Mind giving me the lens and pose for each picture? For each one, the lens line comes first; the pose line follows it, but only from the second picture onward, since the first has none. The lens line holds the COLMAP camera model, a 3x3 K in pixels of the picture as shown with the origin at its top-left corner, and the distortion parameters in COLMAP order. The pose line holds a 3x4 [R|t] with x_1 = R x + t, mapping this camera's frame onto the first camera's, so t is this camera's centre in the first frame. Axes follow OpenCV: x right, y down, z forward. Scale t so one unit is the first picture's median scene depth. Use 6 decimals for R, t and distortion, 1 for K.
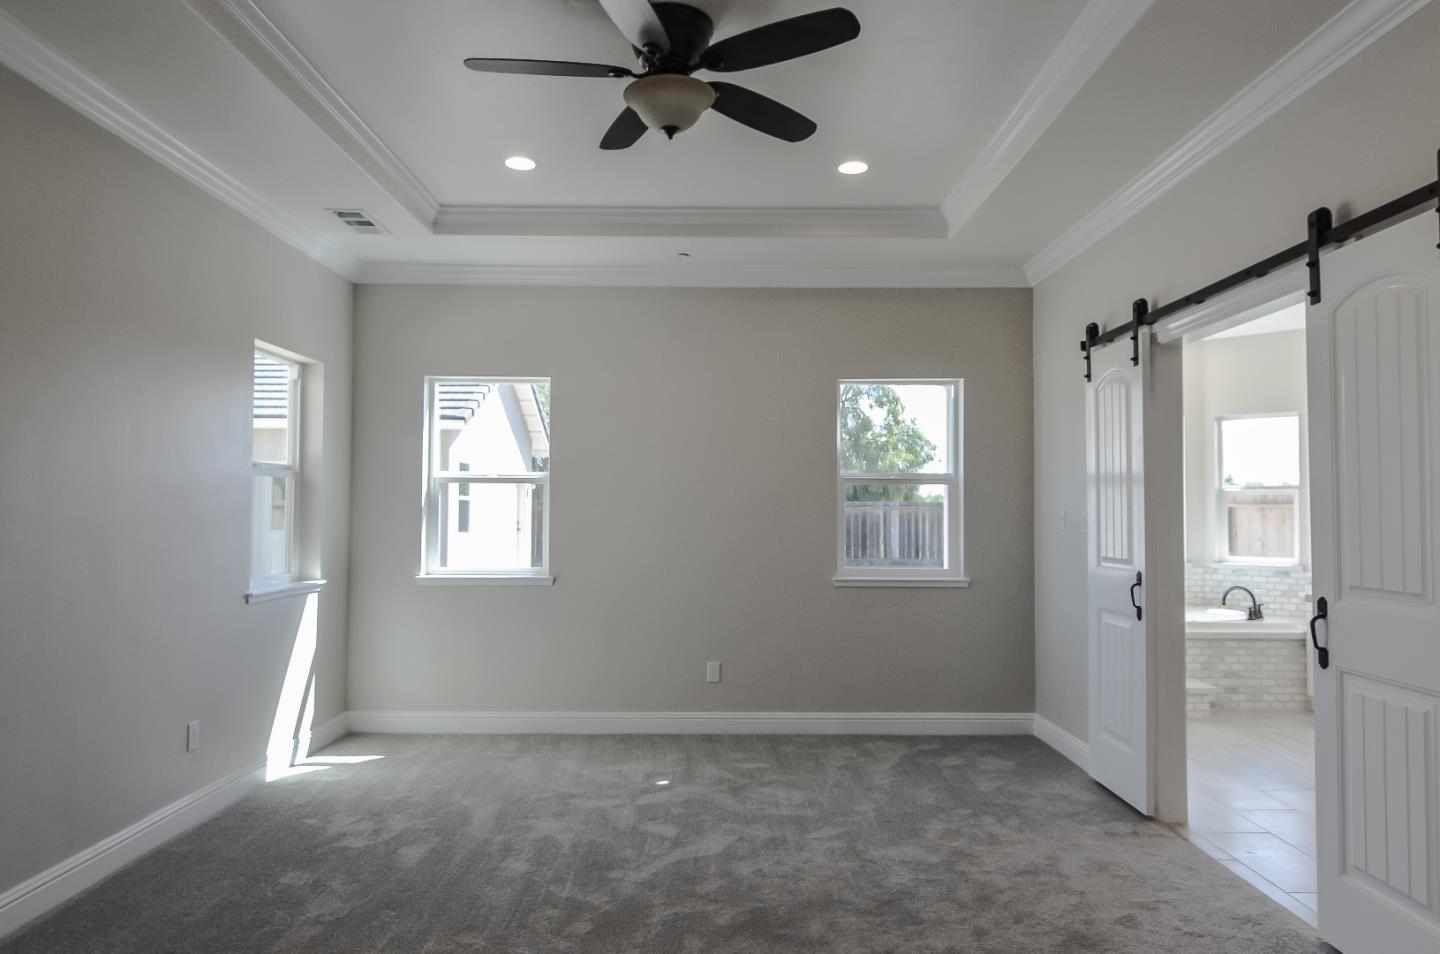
lens RADIAL K [[898.2, 0, 720.0], [0, 898.2, 477.0], [0, 0, 1]] dist [-0.004020, -0.001472]
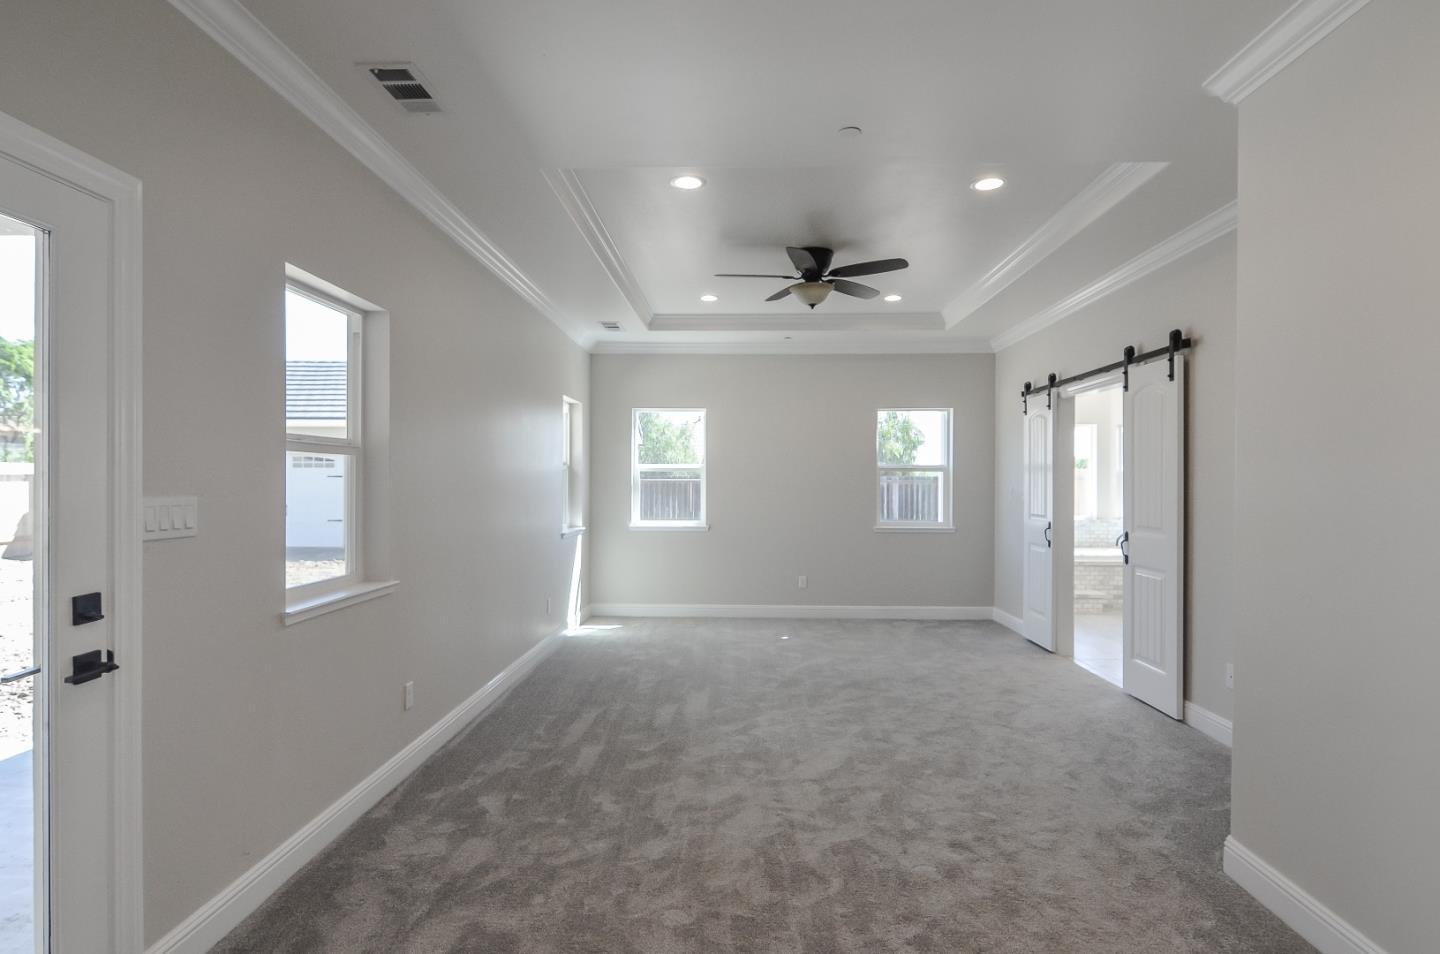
lens RADIAL K [[736.3, 0, 720.0], [0, 736.3, 477.0], [0, 0, 1]] dist [-0.001370, -0.000242]
pose [[0.999452, -0.000796, -0.033099, -0.130765], [0.001862, 0.999479, 0.032208, -0.029561], [0.033056, -0.032252, 0.998933, -0.433742]]
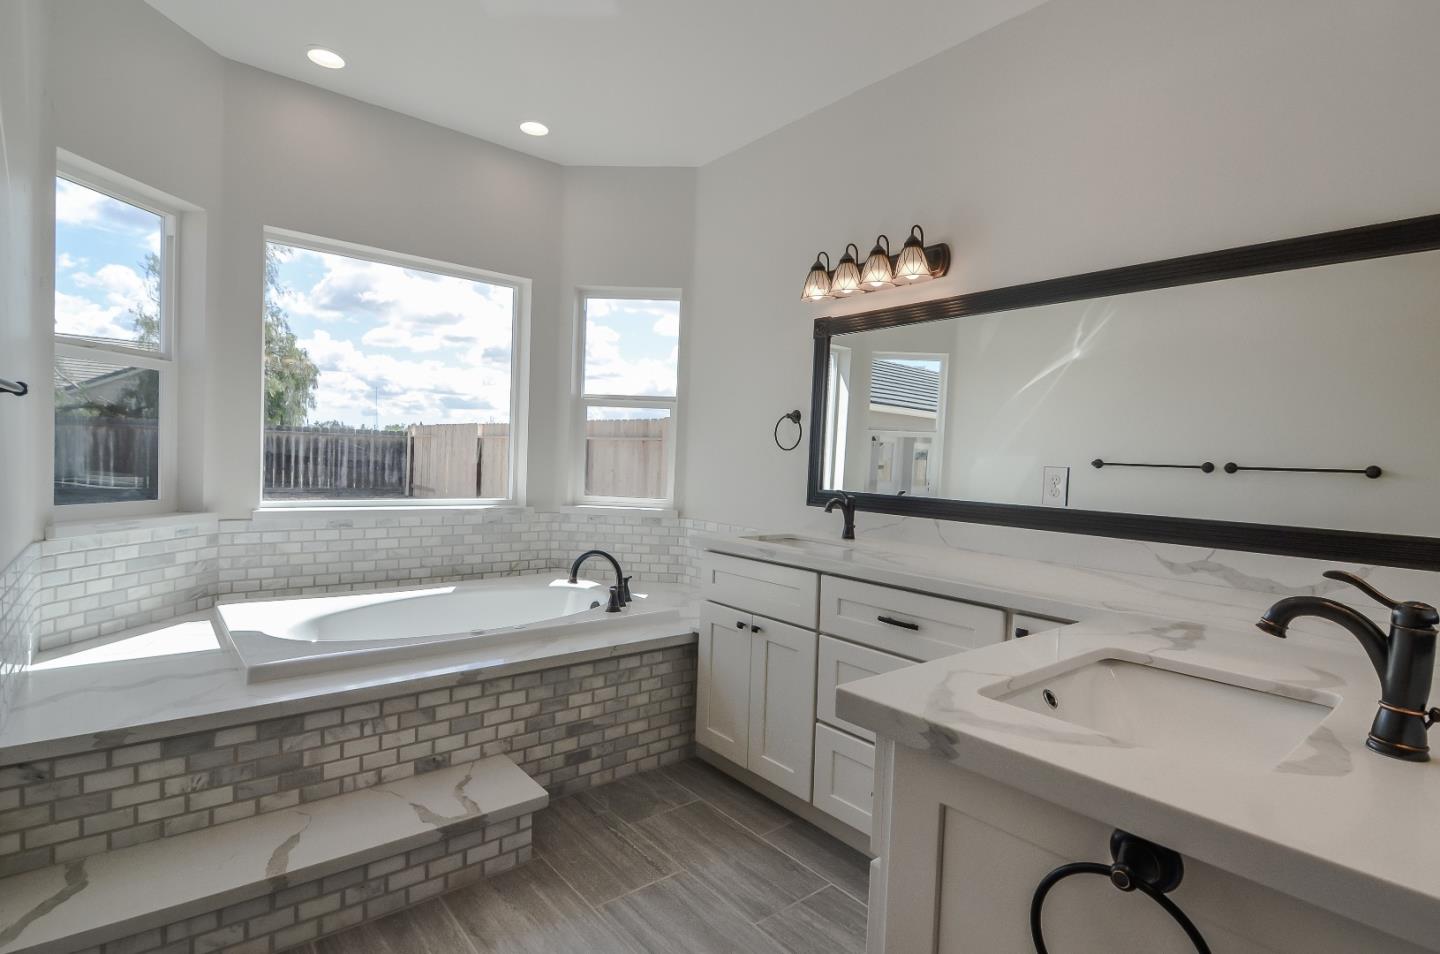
lens RADIAL K [[736.3, 0, 720.0], [0, 736.3, 477.0], [0, 0, 1]] dist [-0.001370, -0.000242]
pose [[0.767369, 0.008070, 0.641154, 0.448847], [-0.061001, 0.996304, 0.060468, 0.053462], [-0.638297, -0.085512, 0.765026, 0.793994]]
